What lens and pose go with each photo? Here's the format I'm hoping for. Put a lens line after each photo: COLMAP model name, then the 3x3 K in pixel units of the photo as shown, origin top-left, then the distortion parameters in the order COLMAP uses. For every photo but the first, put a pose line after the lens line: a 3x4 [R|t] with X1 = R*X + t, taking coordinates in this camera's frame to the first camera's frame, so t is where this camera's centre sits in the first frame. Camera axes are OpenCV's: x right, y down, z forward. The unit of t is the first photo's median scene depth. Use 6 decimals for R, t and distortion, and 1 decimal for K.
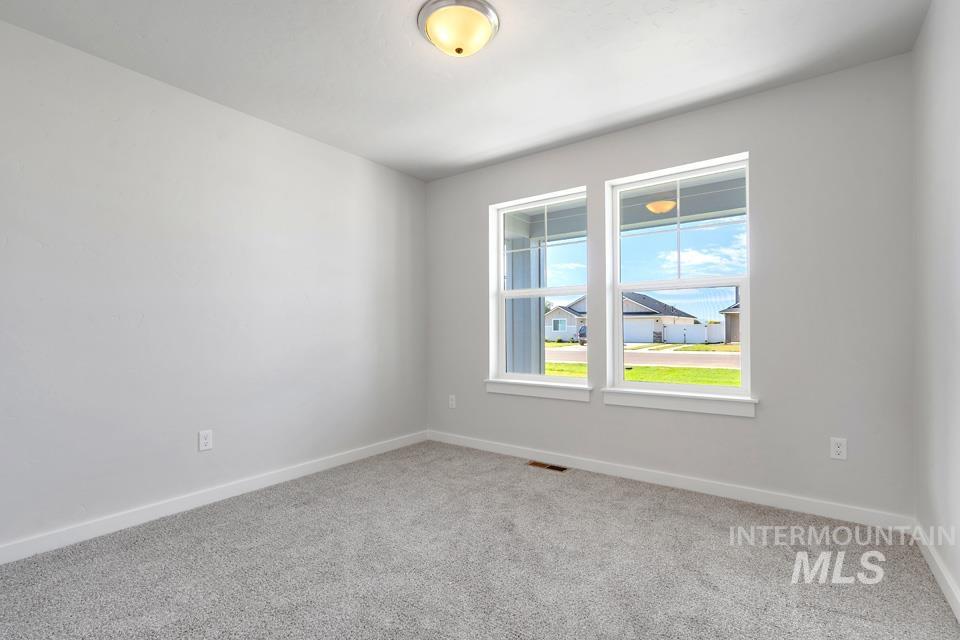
lens RADIAL K [[439.7, 0, 496.0], [0, 439.7, 331.5], [0, 0, 1]] dist [-0.000240, -0.000032]
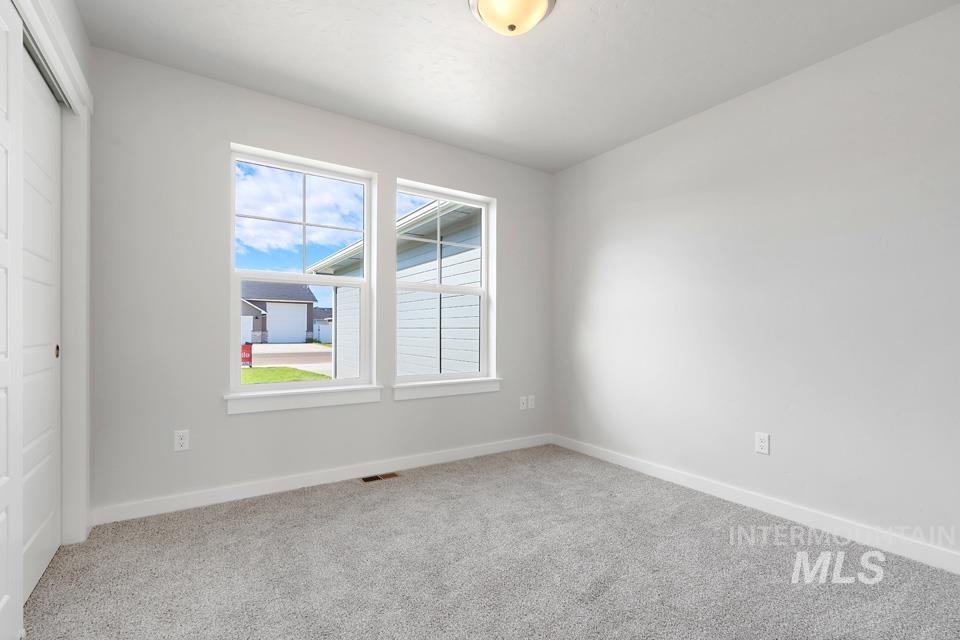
lens RADIAL K [[439.7, 0, 496.0], [0, 439.7, 331.5], [0, 0, 1]] dist [-0.000240, -0.000032]
pose [[0.343871, -0.000303, 0.939017, -0.652681], [-0.011139, 0.999928, 0.004402, 0.001082], [-0.938951, -0.011974, 0.343843, 0.472825]]
